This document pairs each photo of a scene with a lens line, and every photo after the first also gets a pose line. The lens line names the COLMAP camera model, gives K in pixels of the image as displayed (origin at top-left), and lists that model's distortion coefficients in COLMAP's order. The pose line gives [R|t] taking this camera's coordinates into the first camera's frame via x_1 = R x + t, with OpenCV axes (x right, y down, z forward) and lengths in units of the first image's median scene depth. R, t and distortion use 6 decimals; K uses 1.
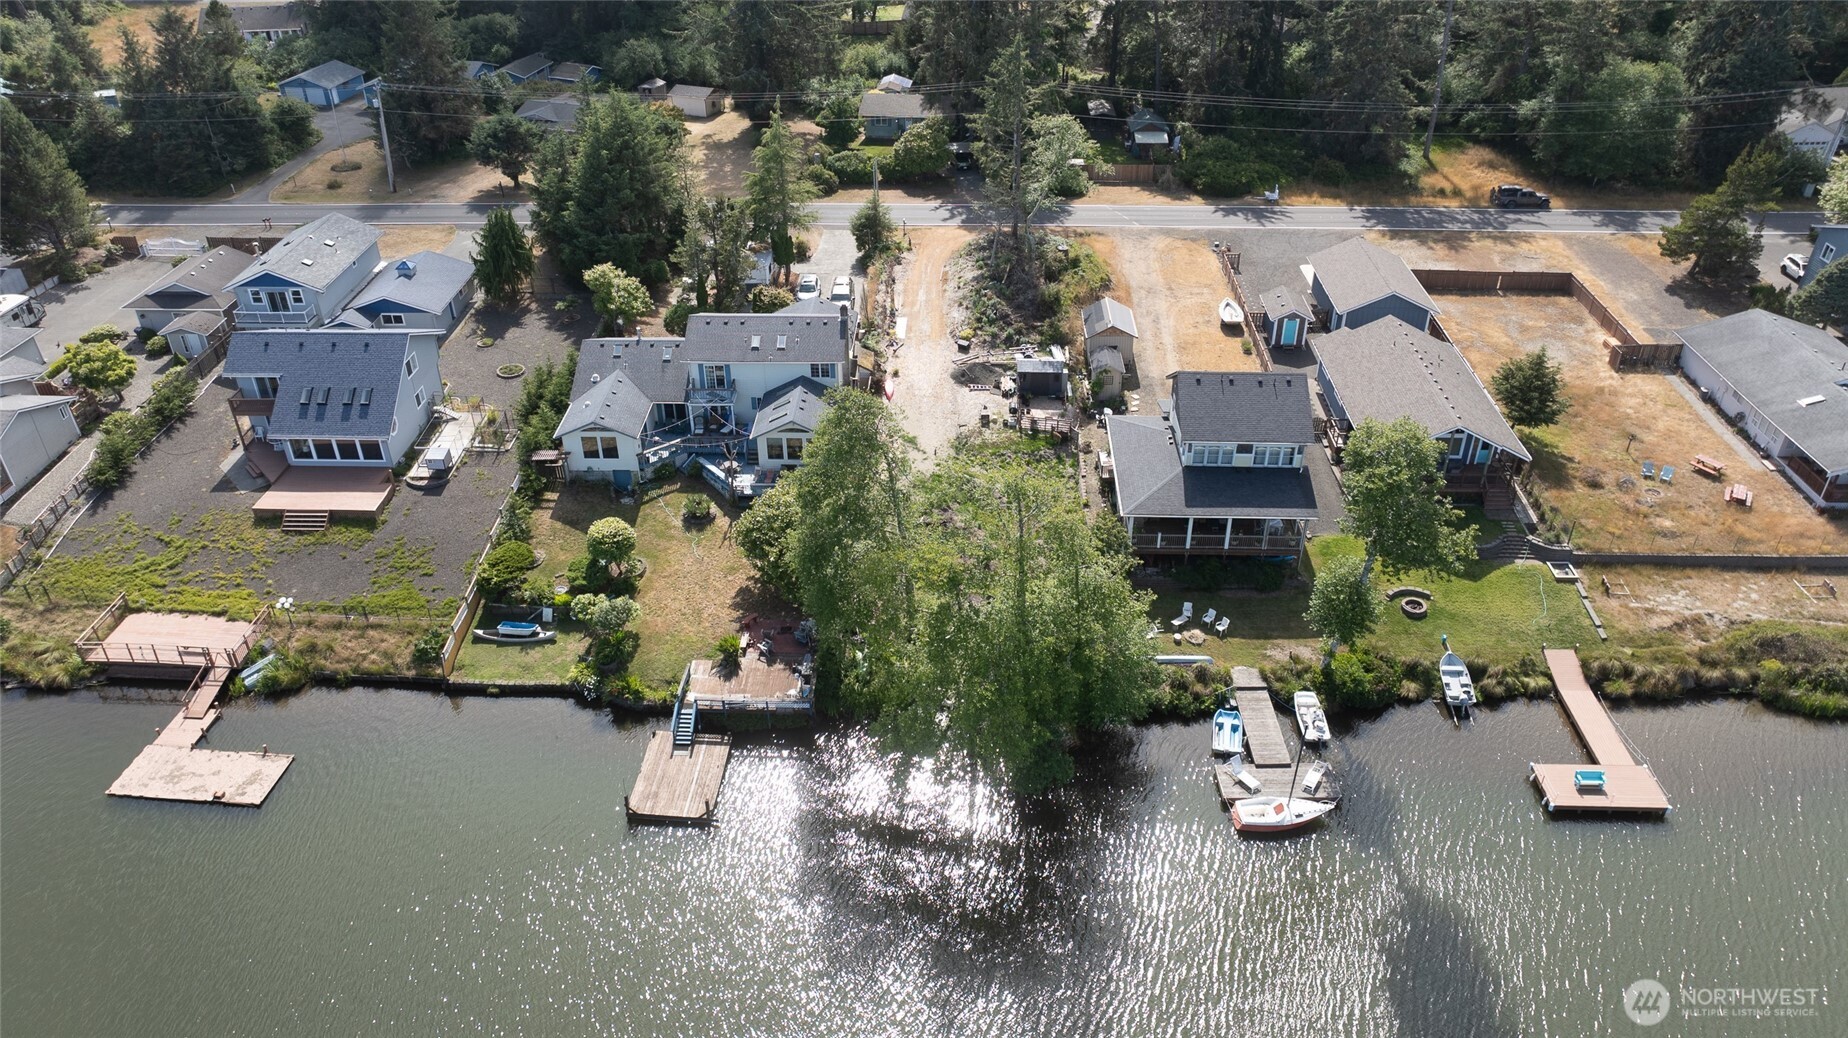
lens RADIAL K [[1294.7, 0, 928.3], [0, 1294.7, 529.0], [0, 0, 1]] dist [-0.031049, 0.030486]
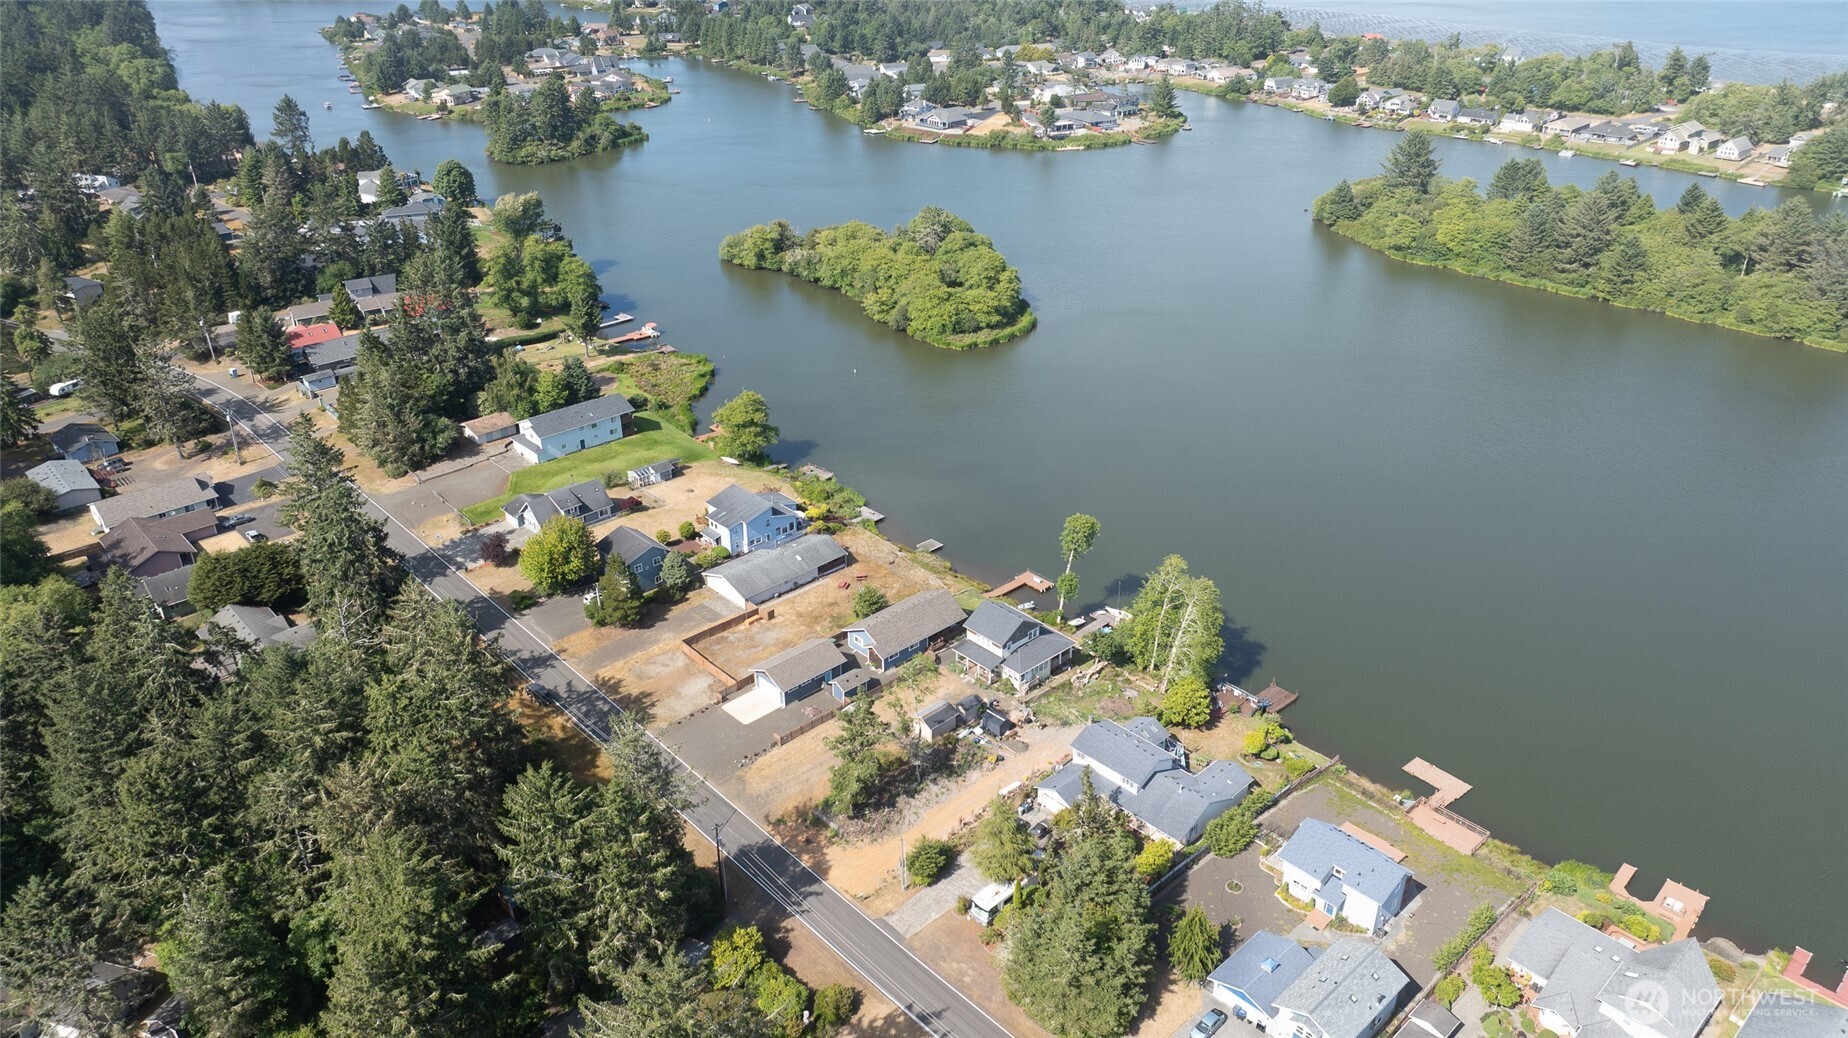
lens RADIAL K [[1294.7, 0, 944.2], [0, 1294.7, 509.7], [0, 0, 1]] dist [-0.031049, 0.030486]
pose [[-0.714139, -0.311485, 0.626884, -1.050763], [0.387513, 0.569886, 0.724613, -1.887809], [-0.582958, 0.760400, -0.286273, 1.530117]]
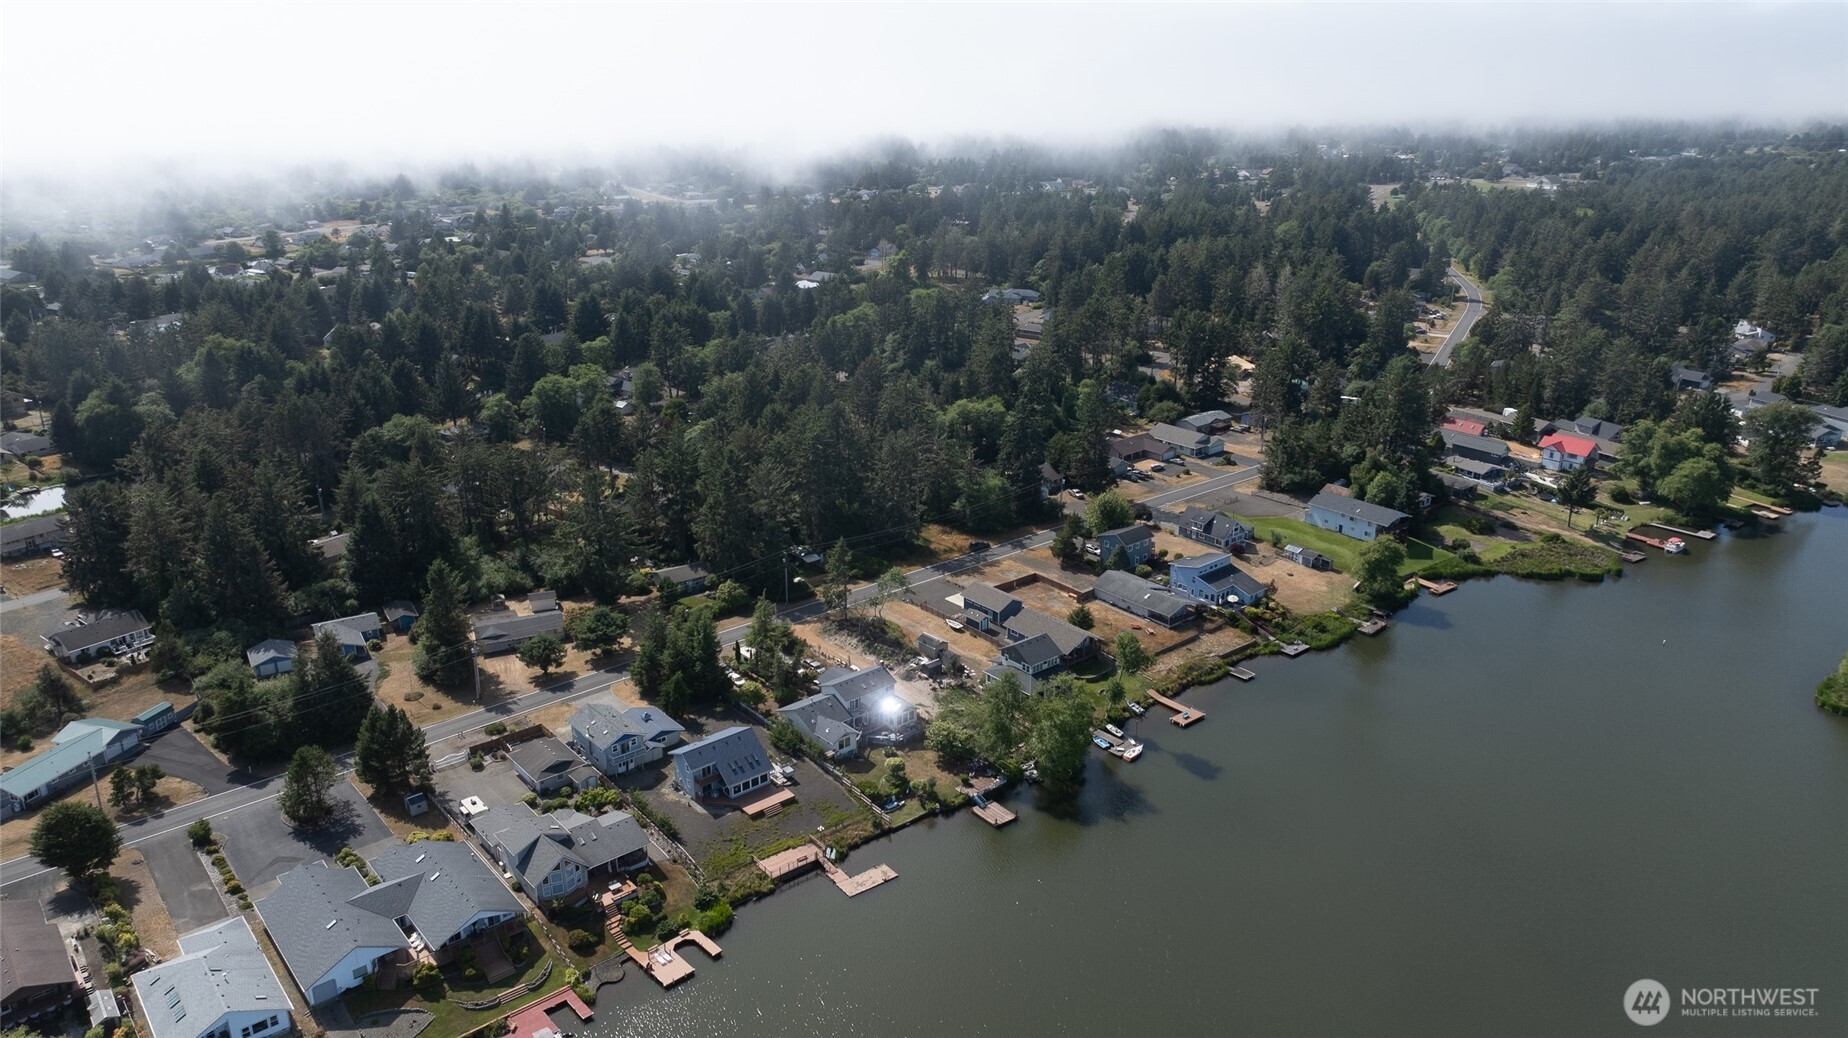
lens RADIAL K [[1294.7, 0, 929.4], [0, 1294.7, 507.1], [0, 0, 1]] dist [-0.031049, 0.030486]
pose [[0.738703, -0.216795, 0.638214, -1.641409], [0.366352, 0.923929, -0.110186, -0.151383], [-0.565777, 0.315206, 0.761933, -1.127842]]
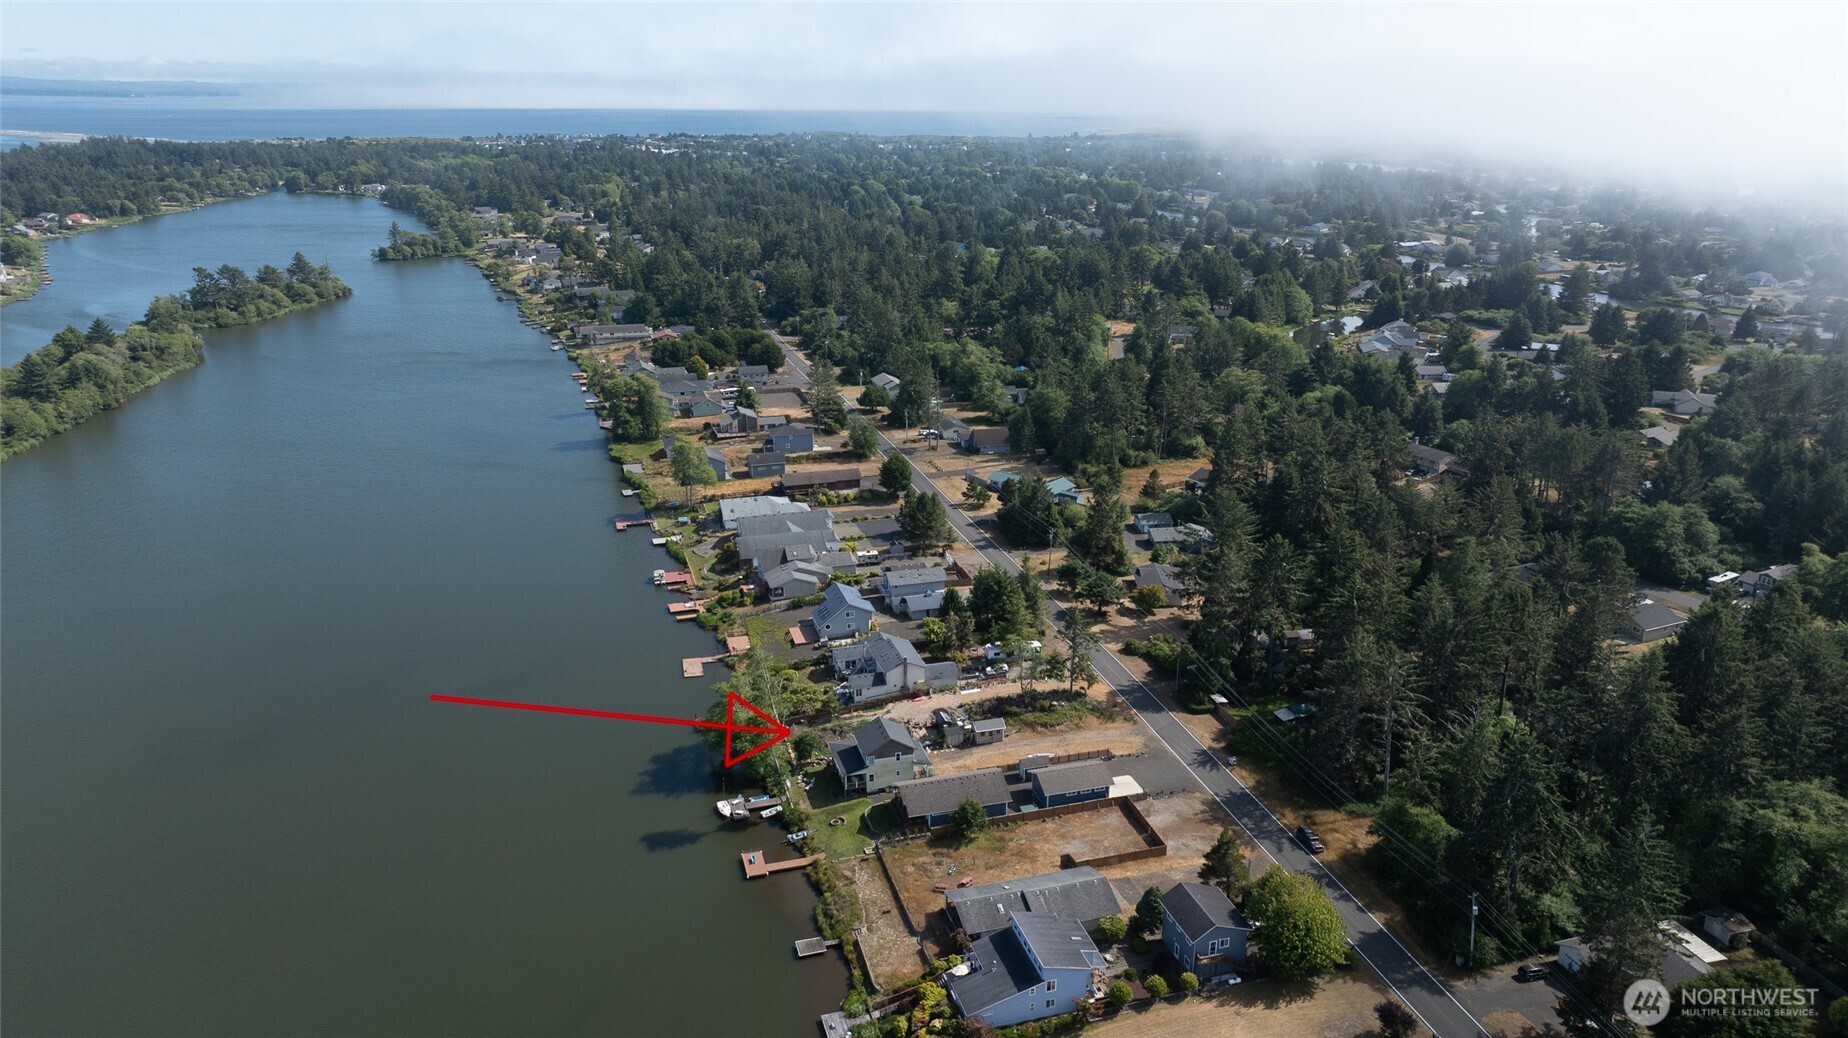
lens RADIAL K [[1294.7, 0, 926.4], [0, 1294.7, 512.7], [0, 0, 1]] dist [-0.031049, 0.030486]
pose [[0.311918, 0.303385, -0.900369, 2.378602], [-0.523163, 0.845889, 0.103787, -0.767991], [0.793100, 0.438667, 0.422568, -0.214375]]
